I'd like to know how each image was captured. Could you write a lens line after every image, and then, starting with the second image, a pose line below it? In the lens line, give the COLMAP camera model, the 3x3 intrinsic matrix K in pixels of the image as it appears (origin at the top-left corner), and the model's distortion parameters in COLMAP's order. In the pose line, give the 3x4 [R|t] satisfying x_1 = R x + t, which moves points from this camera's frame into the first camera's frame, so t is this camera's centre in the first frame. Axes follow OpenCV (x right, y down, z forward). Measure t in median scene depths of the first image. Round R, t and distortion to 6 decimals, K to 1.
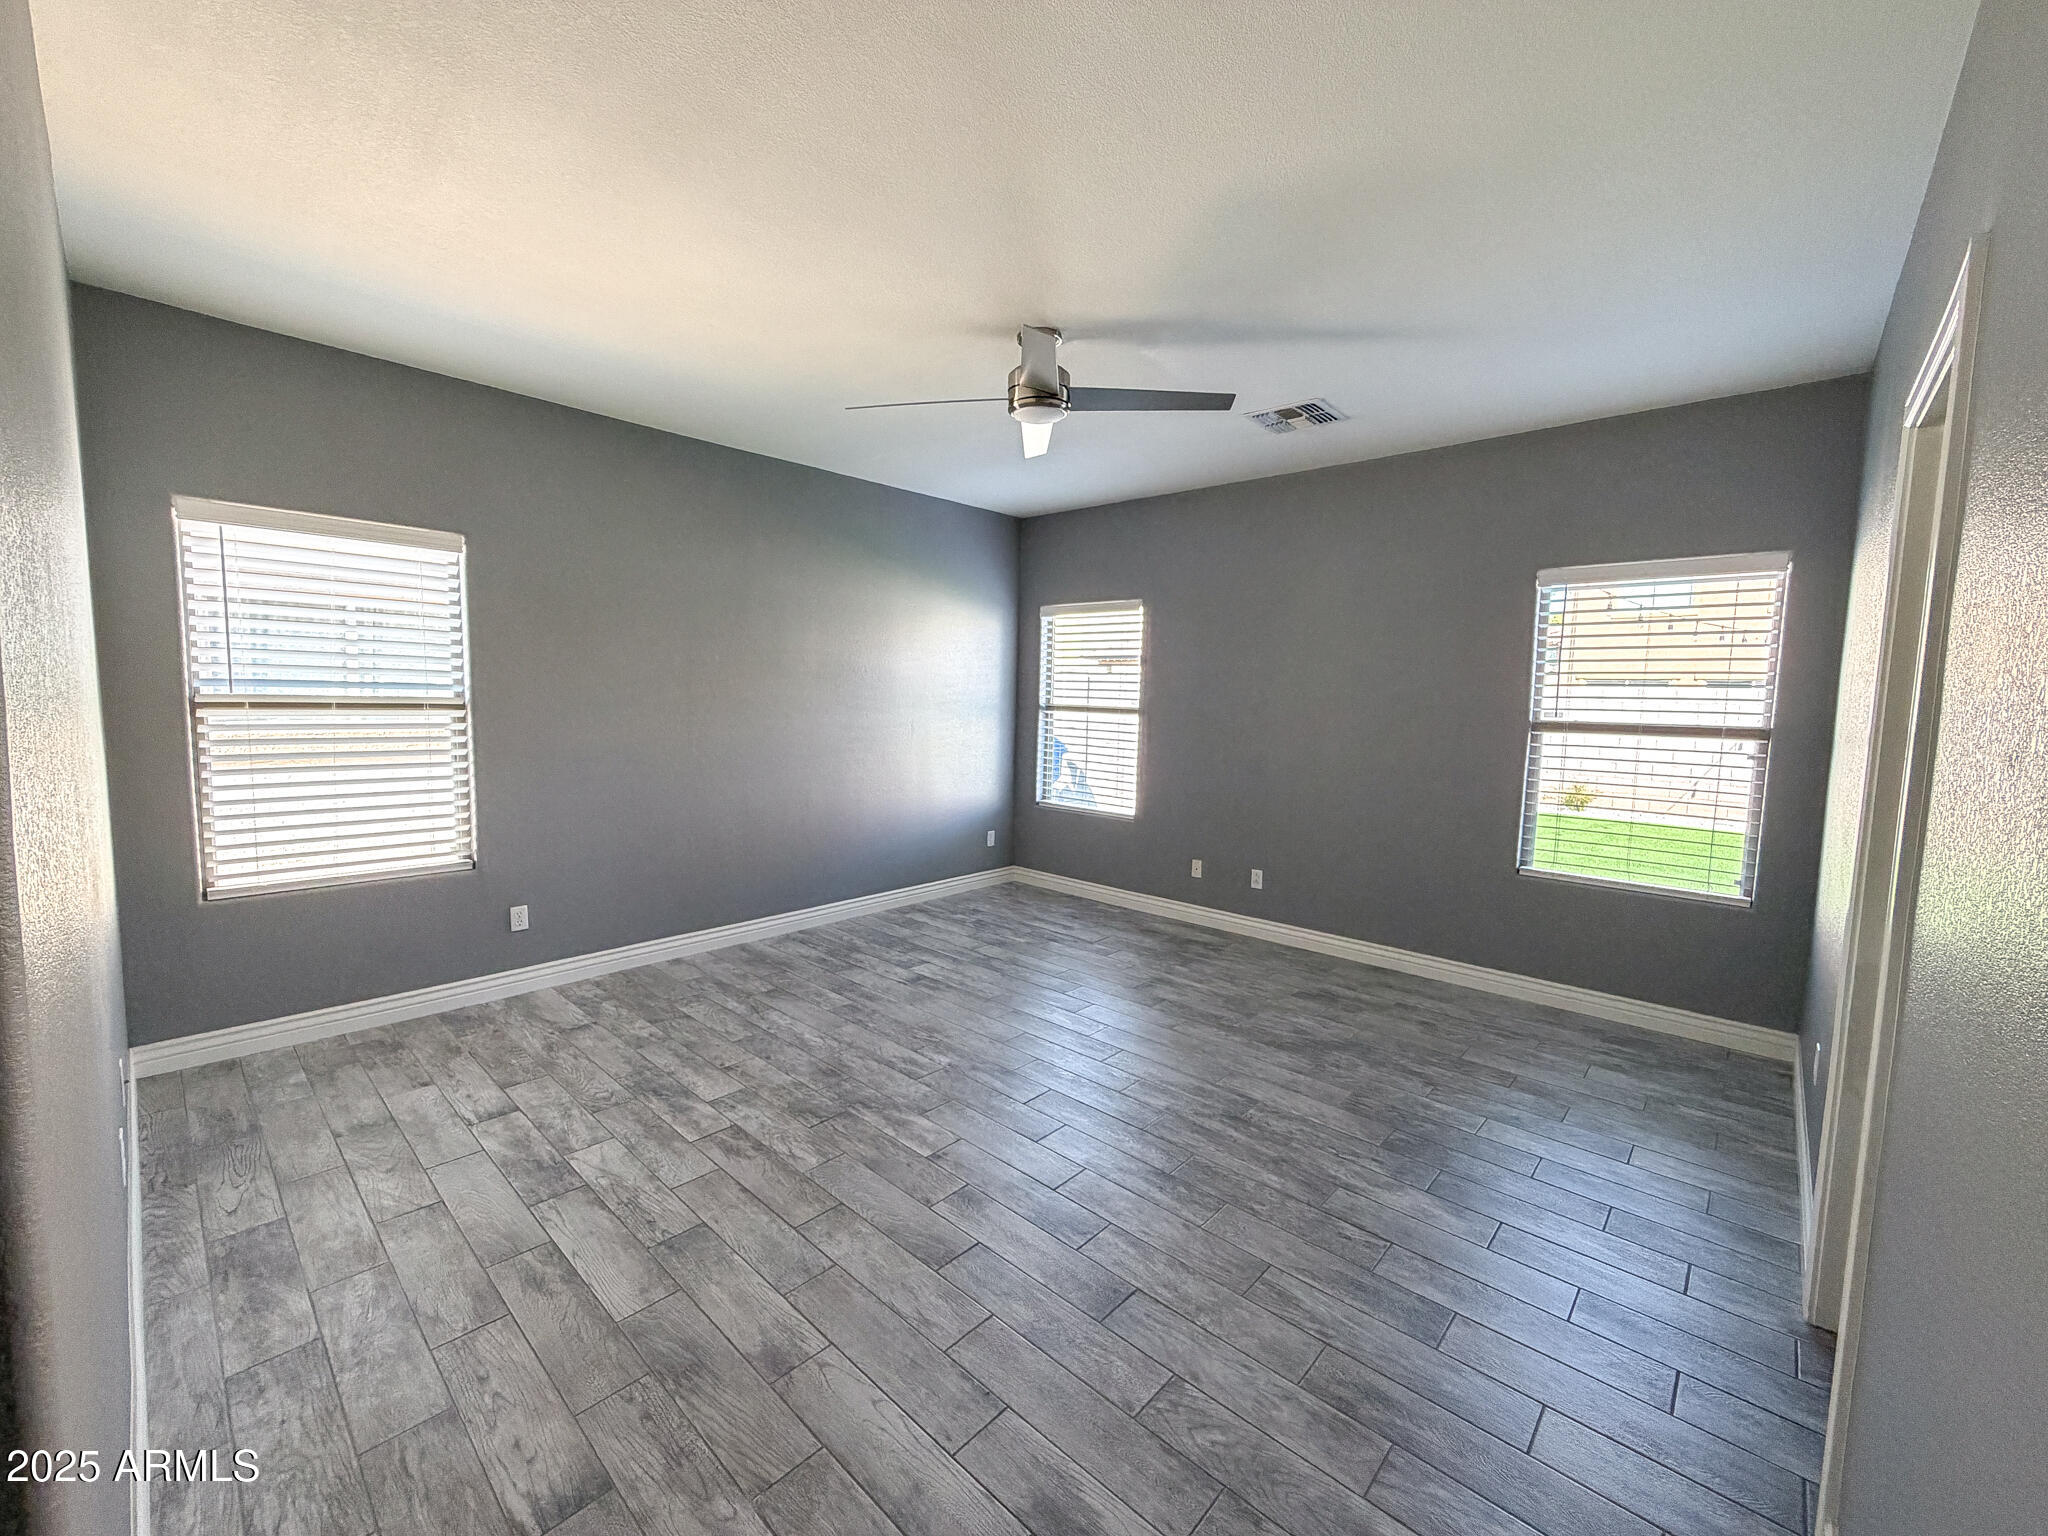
lens RADIAL K [[817.6, 0, 1018.2], [0, 817.6, 766.8], [0, 0, 1]] dist [-0.000321, 0.000134]
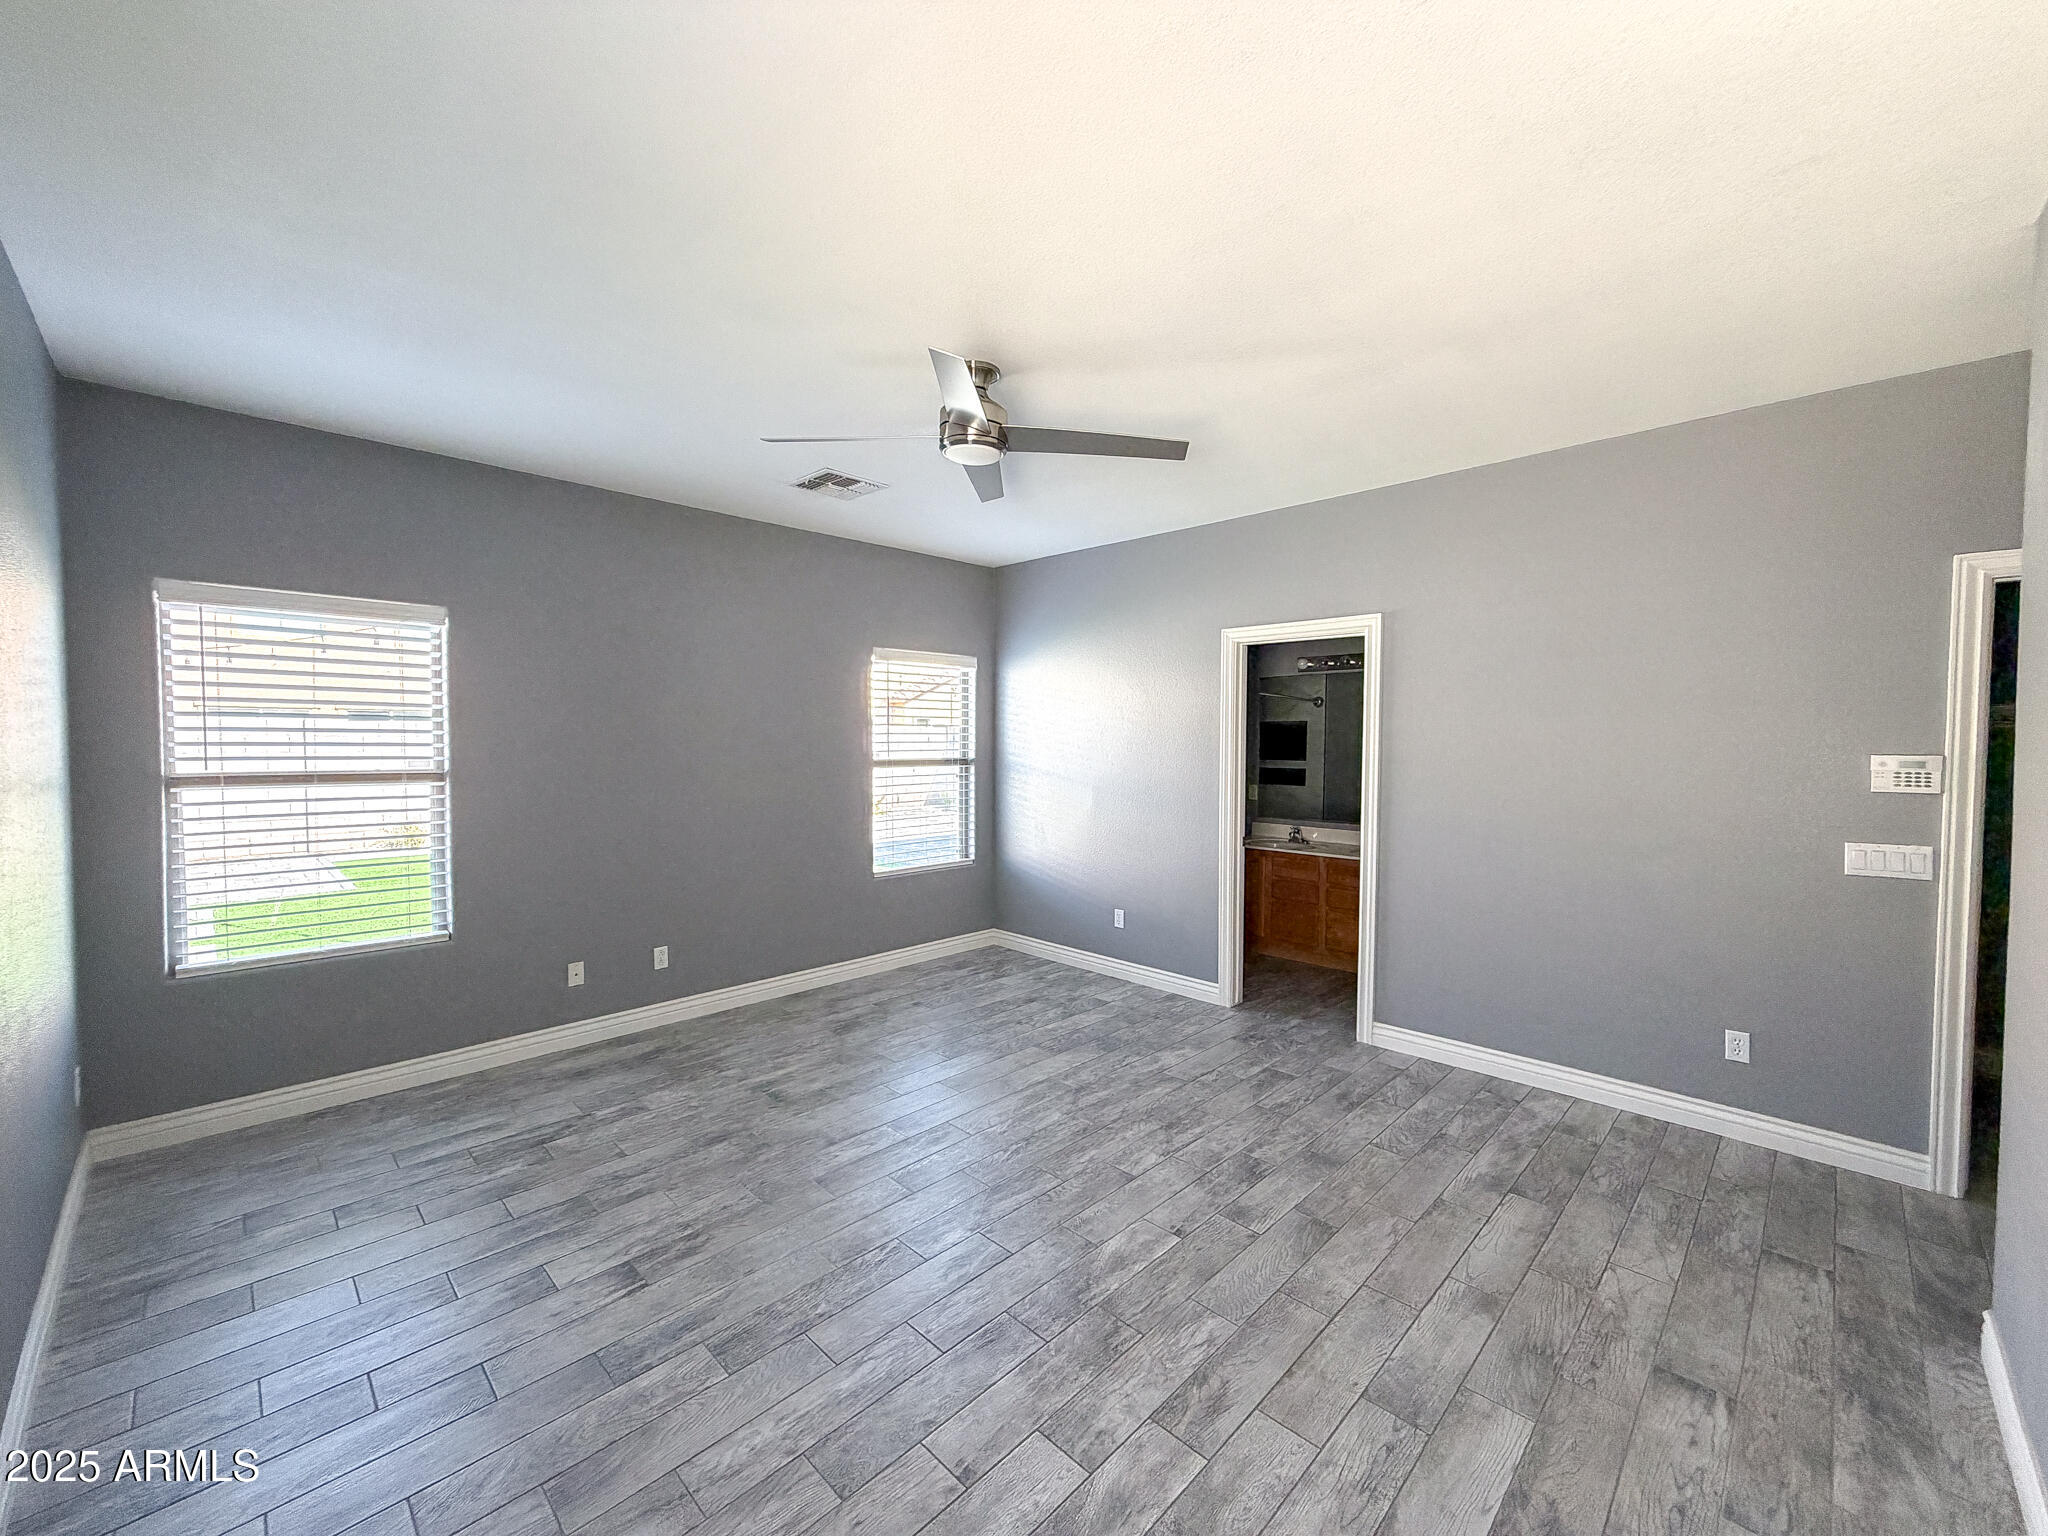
lens RADIAL K [[817.6, 0, 1018.2], [0, 817.6, 766.8], [0, 0, 1]] dist [-0.000321, 0.000134]
pose [[0.041131, -0.058695, 0.997428, -0.767075], [0.087741, 0.994629, 0.054912, -0.110106], [-0.995294, 0.085257, 0.046061, 0.798821]]
